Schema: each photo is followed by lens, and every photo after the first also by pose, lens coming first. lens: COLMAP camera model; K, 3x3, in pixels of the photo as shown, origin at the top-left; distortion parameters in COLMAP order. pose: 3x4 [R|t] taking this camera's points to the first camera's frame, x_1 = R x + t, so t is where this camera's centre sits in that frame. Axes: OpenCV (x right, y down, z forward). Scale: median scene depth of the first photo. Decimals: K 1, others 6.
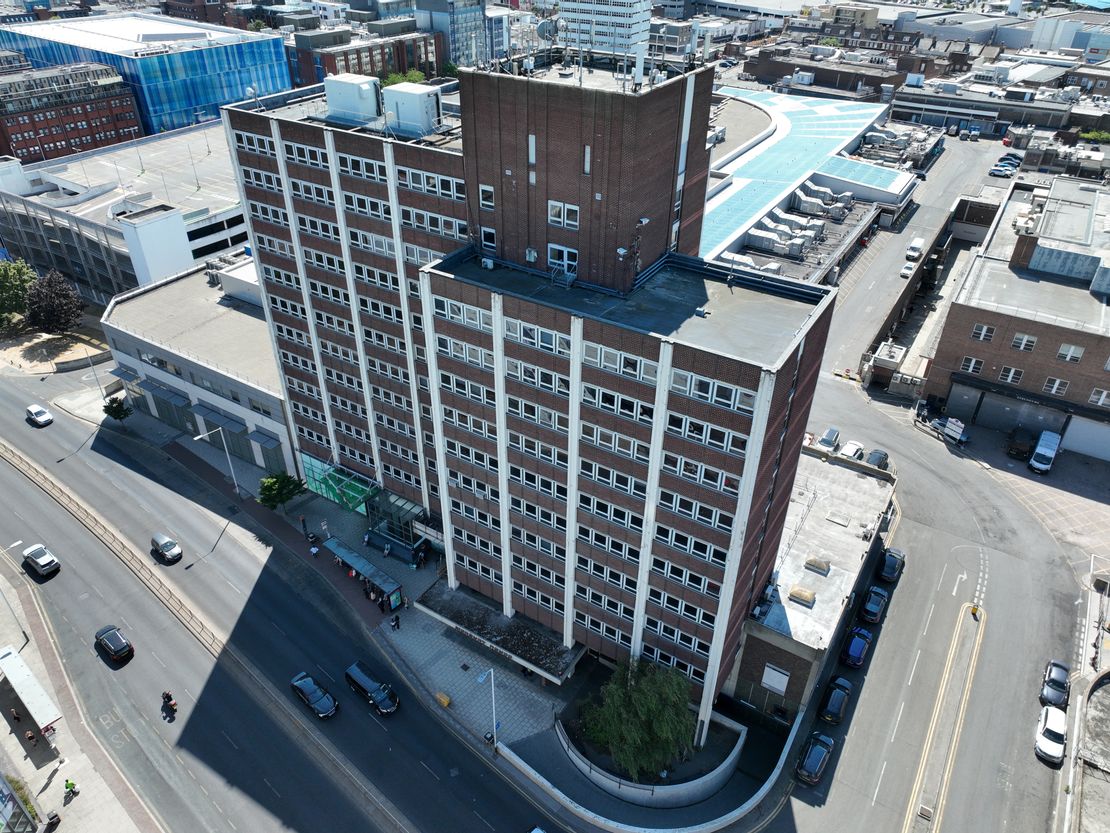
lens RADIAL K [[780.0, 0, 549.5], [0, 780.0, 415.0], [0, 0, 1]] dist [0.002130, 0.013785]
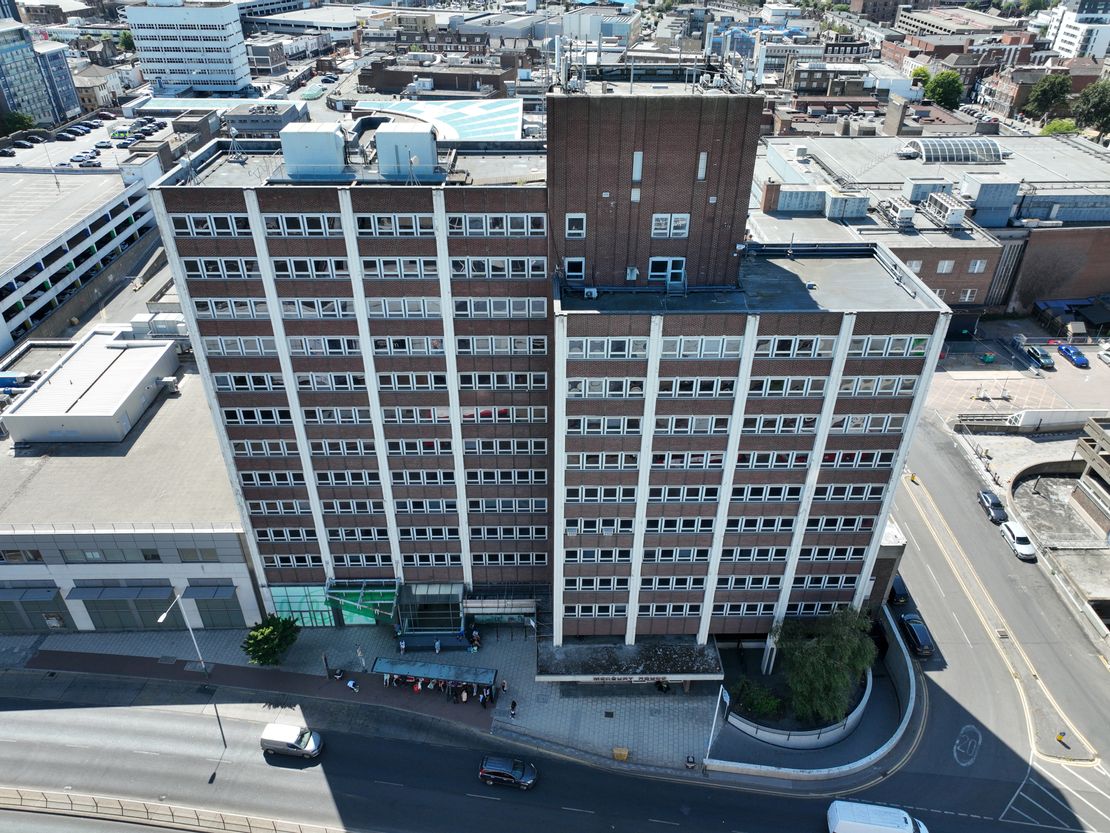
lens RADIAL K [[780.0, 0, 554.3], [0, 780.0, 416.8], [0, 0, 1]] dist [0.002130, 0.013785]
pose [[0.836978, -0.305086, 0.454302, -0.466516], [0.309822, 0.948490, 0.066160, -0.100128], [-0.451085, 0.085378, 0.888388, 0.147303]]
